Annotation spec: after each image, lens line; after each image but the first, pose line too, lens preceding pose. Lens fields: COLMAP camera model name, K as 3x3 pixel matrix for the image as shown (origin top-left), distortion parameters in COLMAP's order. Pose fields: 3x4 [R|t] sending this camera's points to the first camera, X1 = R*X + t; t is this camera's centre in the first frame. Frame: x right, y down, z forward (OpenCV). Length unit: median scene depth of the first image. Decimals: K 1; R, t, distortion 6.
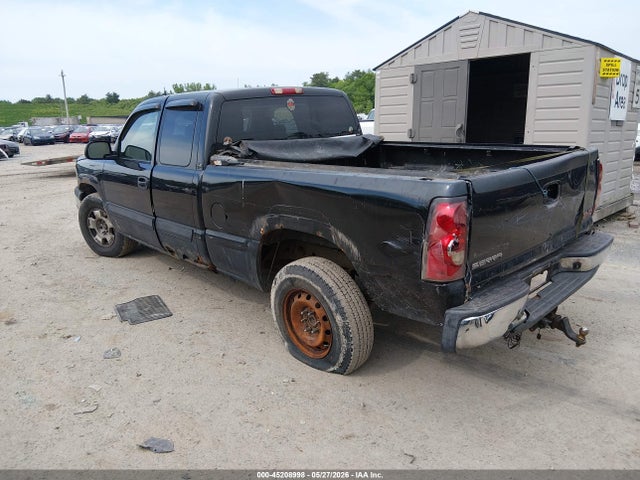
lens RADIAL K [[487.7, 0, 317.9], [0, 487.7, 236.3], [0, 0, 1]] dist [0.034067, -0.027320]
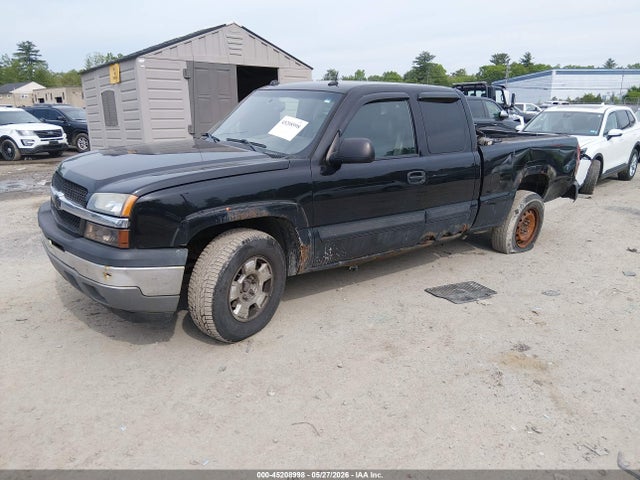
lens RADIAL K [[487.7, 0, 318.5], [0, 487.7, 241.9], [0, 0, 1]] dist [0.034067, -0.027320]
pose [[0.072381, -0.232647, 0.969864, -1.799451], [0.235144, 0.948984, 0.210089, -0.318542], [-0.969262, 0.212851, 0.123394, 1.513062]]
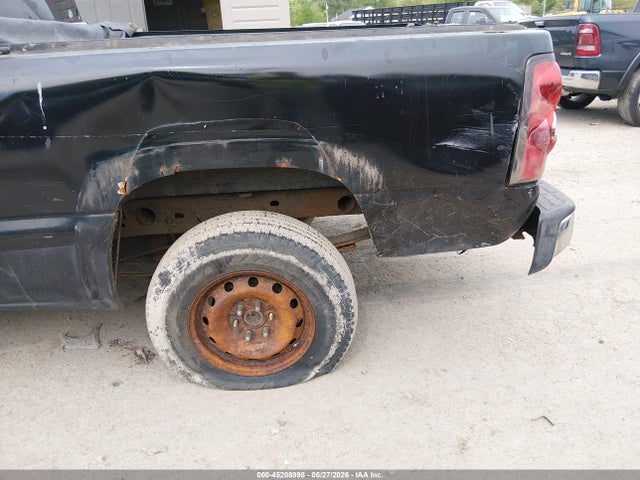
lens RADIAL K [[487.7, 0, 320.7], [0, 487.7, 242.5], [0, 0, 1]] dist [0.034067, -0.027320]
pose [[0.647222, -0.293338, 0.703602, -0.348421], [0.197468, 0.956008, 0.216923, -0.026899], [-0.736281, -0.001458, 0.676674, 0.541419]]
